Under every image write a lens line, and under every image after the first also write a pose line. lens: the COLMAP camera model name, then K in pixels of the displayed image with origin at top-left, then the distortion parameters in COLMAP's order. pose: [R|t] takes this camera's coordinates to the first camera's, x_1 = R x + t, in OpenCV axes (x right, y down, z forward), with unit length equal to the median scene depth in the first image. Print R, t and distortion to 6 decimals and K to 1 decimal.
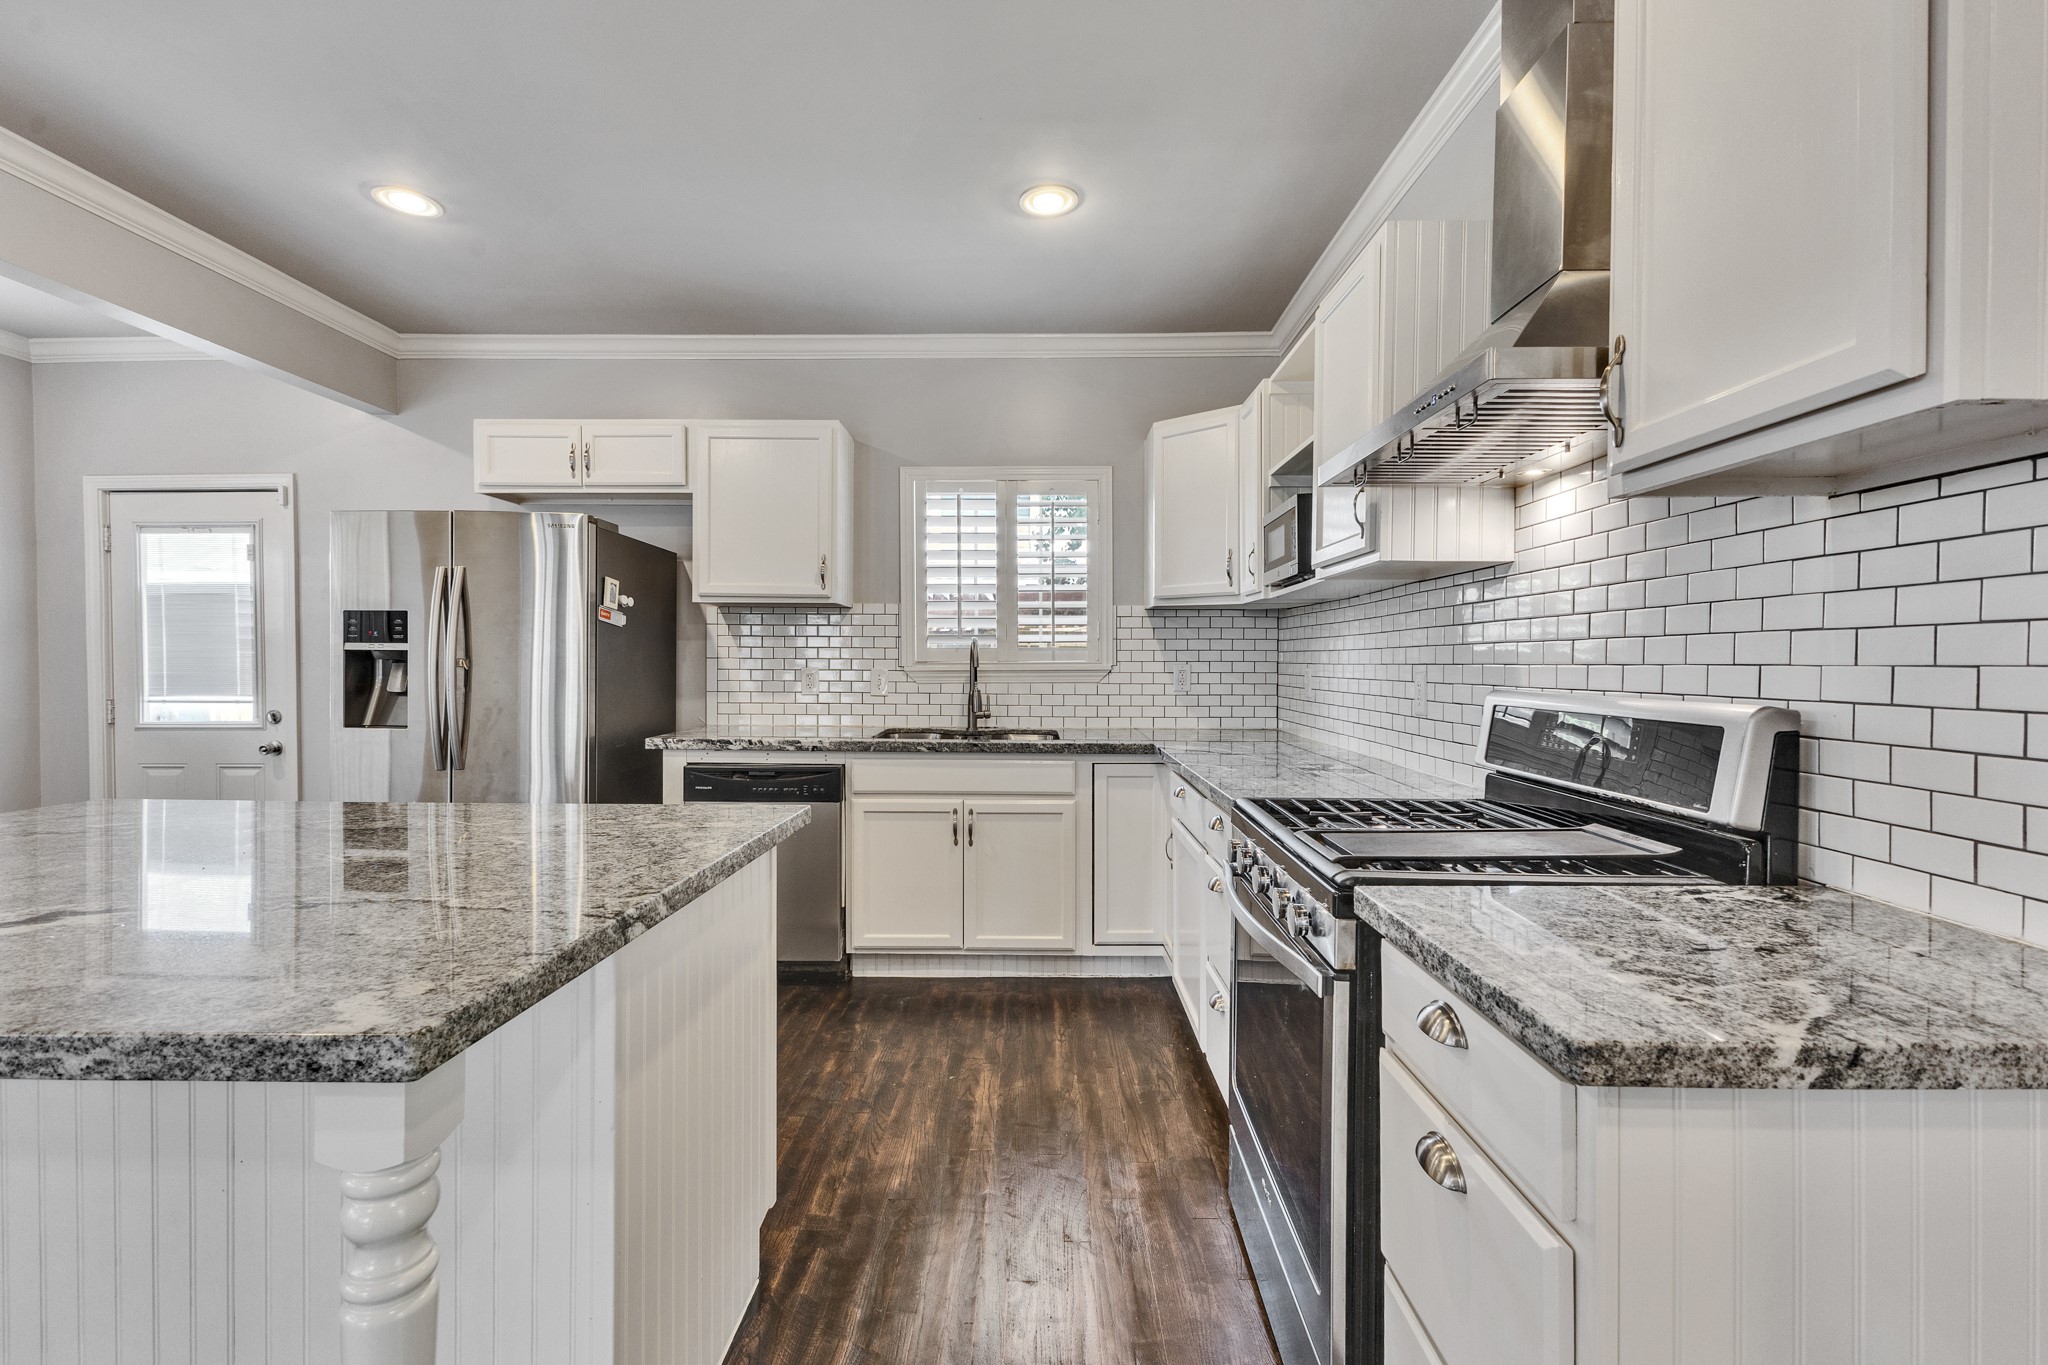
lens RADIAL K [[880.6, 0, 1022.9], [0, 880.6, 678.0], [0, 0, 1]] dist [0.011410, -0.001664]
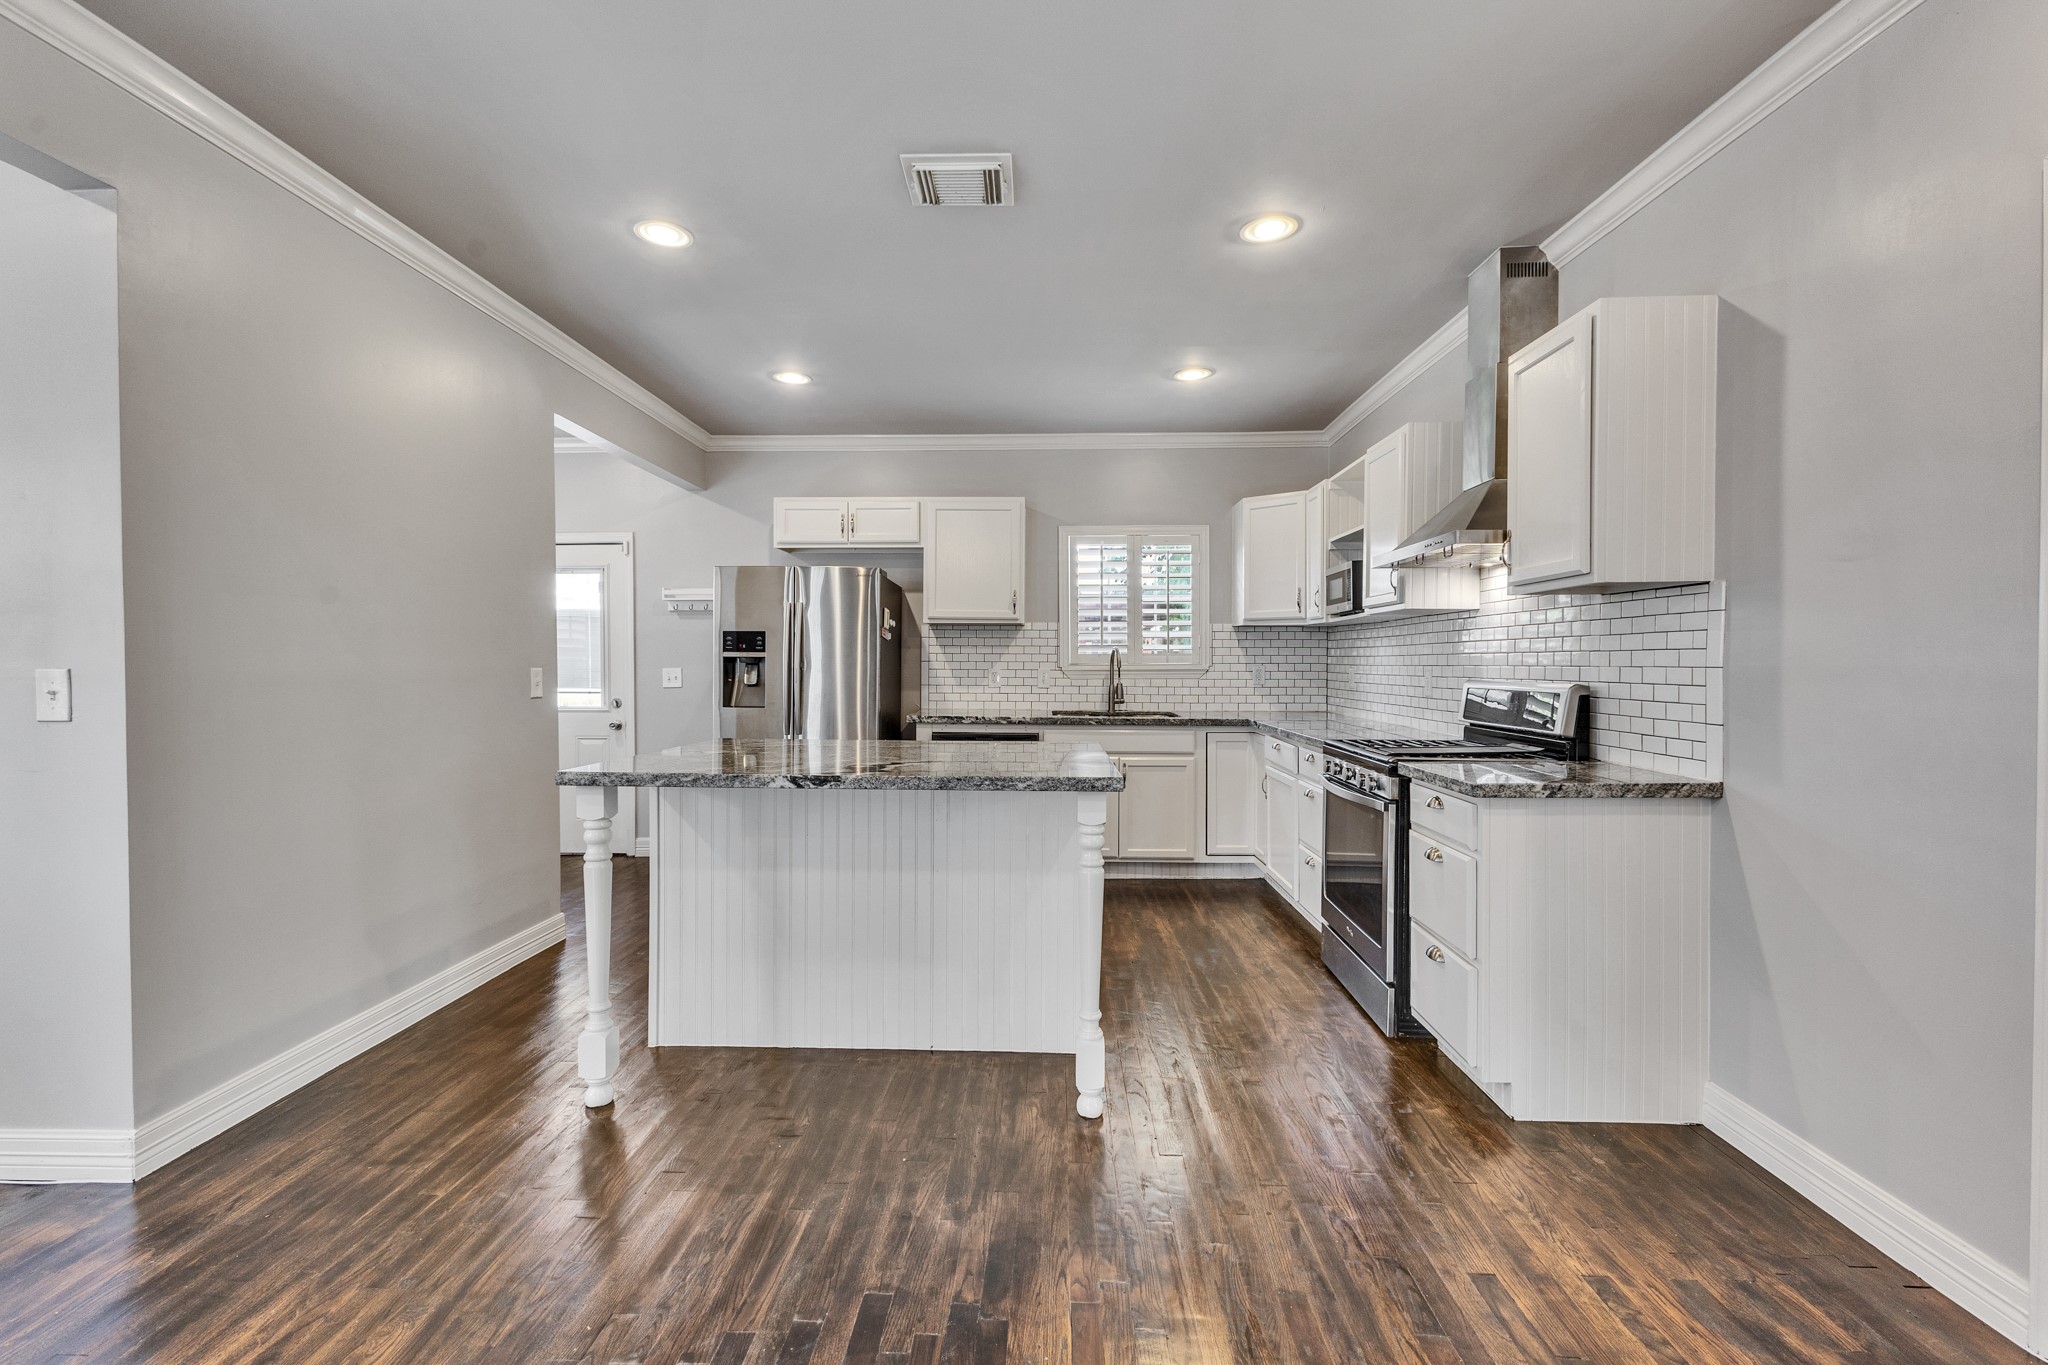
lens RADIAL K [[880.6, 0, 1022.5], [0, 880.6, 678.9], [0, 0, 1]] dist [0.011410, -0.001664]
pose [[0.999937, -0.000785, -0.011163, -0.209916], [0.000794, 0.999999, 0.000837, 0.005250], [0.011163, -0.000846, 0.999937, -0.476995]]
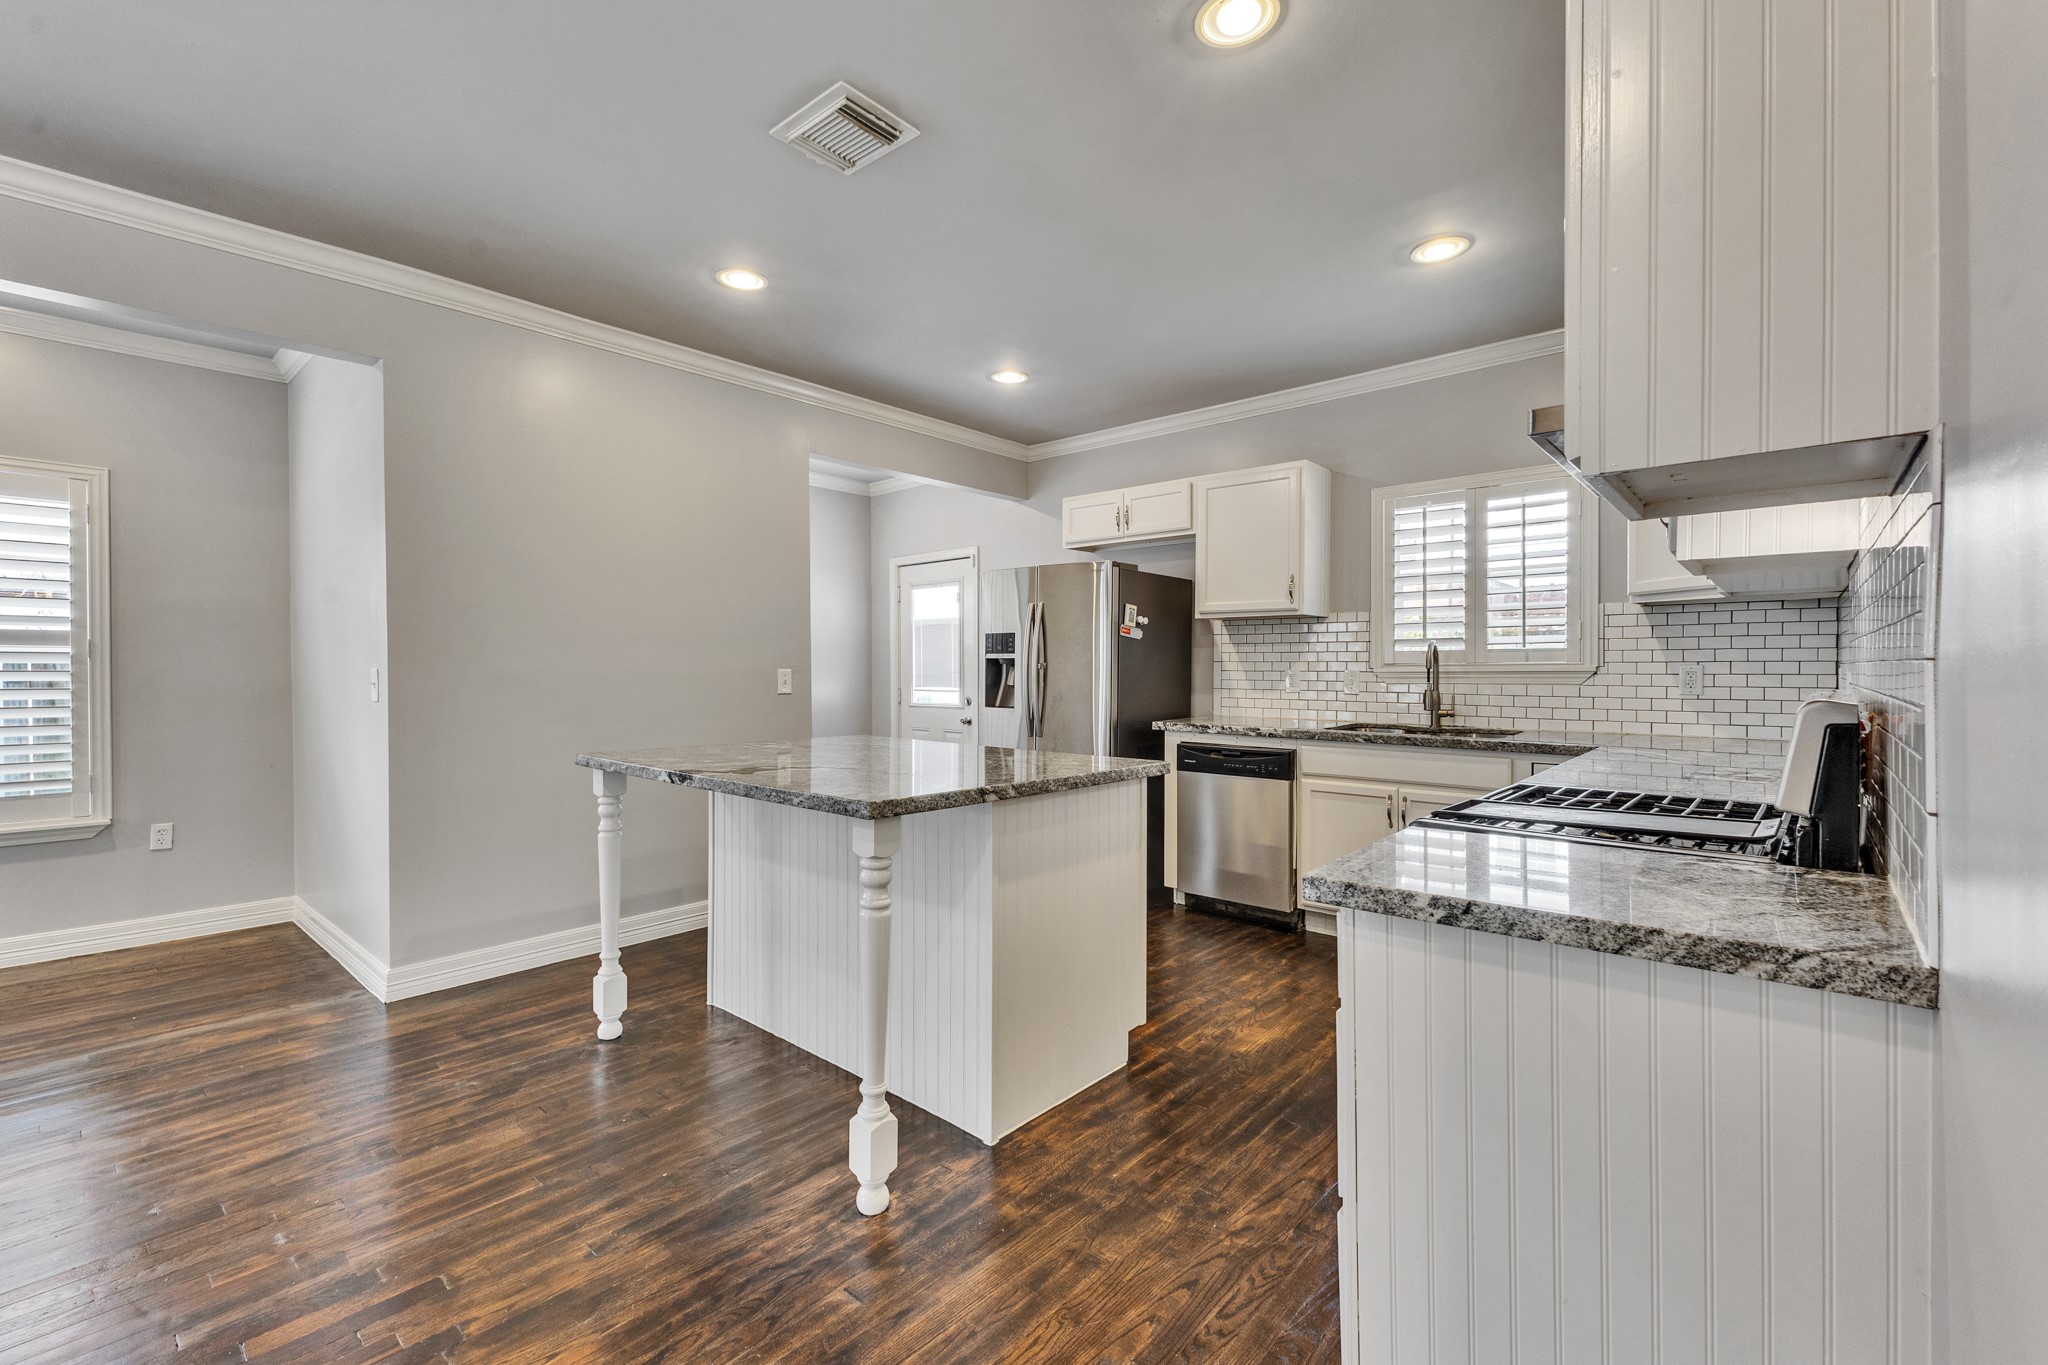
lens RADIAL K [[880.6, 0, 1024.7], [0, 880.6, 677.8], [0, 0, 1]] dist [0.011410, -0.001664]
pose [[0.763088, 0.004543, -0.646278, 0.286415], [-0.007553, 0.999970, -0.001889, 0.005197], [0.646250, 0.006323, 0.763099, -0.151536]]
